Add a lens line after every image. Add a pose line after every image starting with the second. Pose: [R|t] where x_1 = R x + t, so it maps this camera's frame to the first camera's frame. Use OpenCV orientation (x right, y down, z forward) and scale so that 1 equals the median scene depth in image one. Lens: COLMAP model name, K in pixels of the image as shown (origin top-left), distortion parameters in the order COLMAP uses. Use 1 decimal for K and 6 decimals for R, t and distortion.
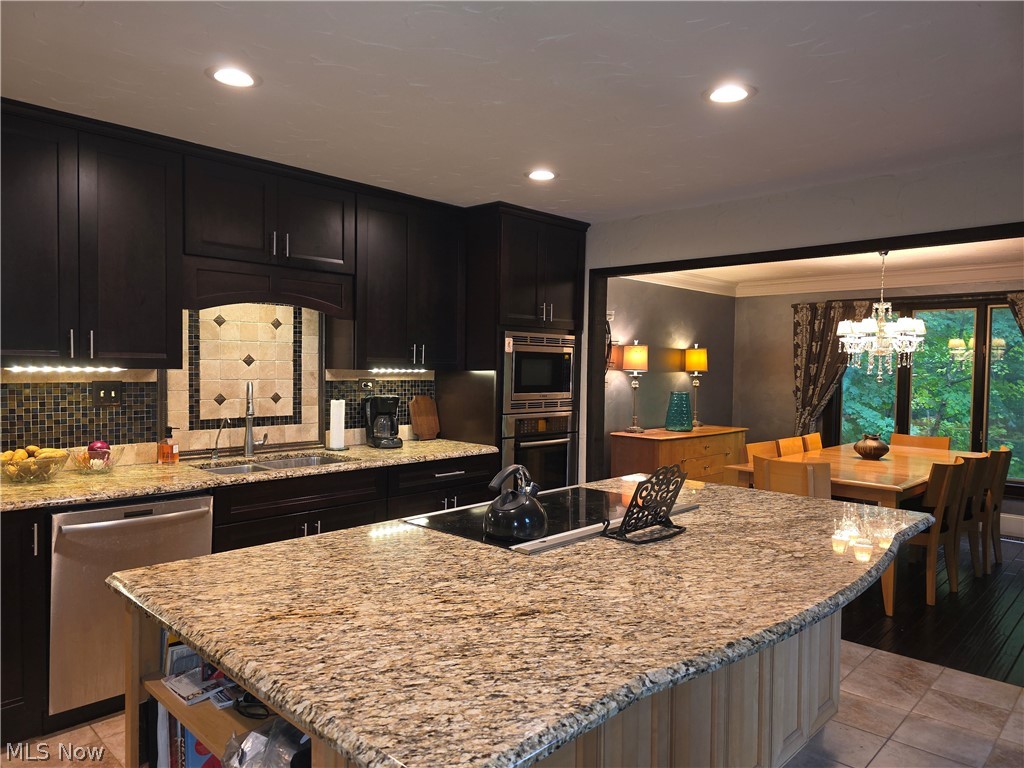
lens RADIAL K [[688.2, 0, 504.8], [0, 688.2, 379.8], [0, 0, 1]] dist [0.043947, -0.048373]
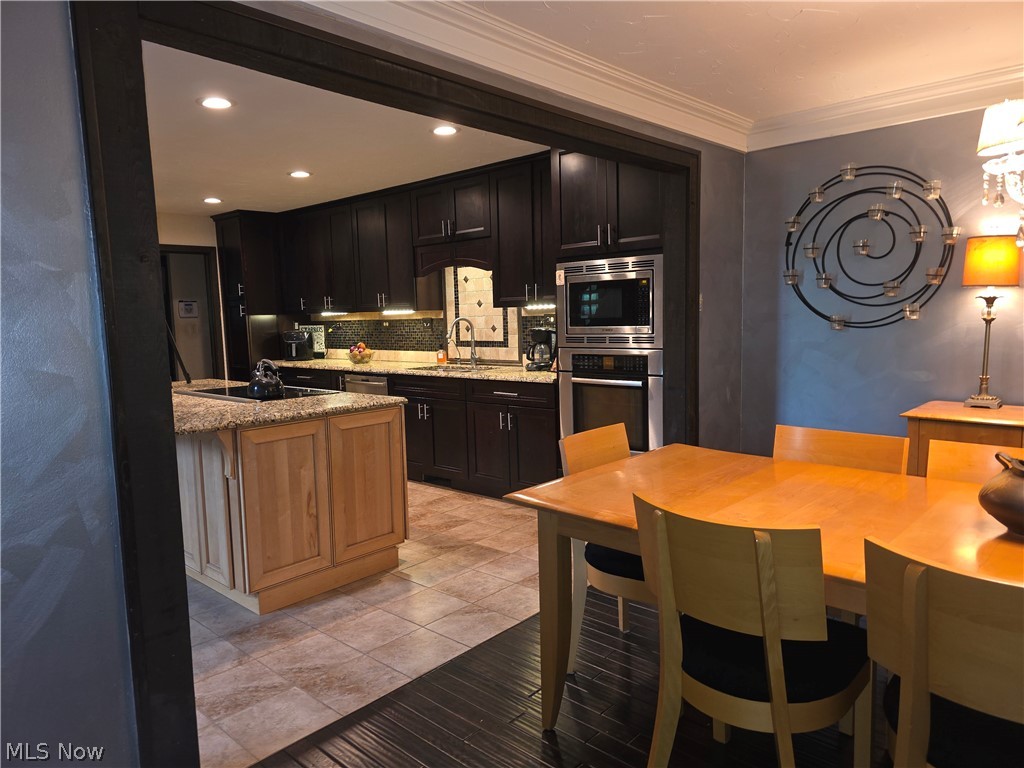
lens RADIAL K [[688.2, 0, 504.4], [0, 688.2, 393.9], [0, 0, 1]] dist [0.043947, -0.048373]
pose [[0.006803, 0.097152, -0.995246, 1.112558], [0.002114, 0.995266, 0.097168, 0.021805], [0.999975, -0.002765, 0.006565, 0.995661]]
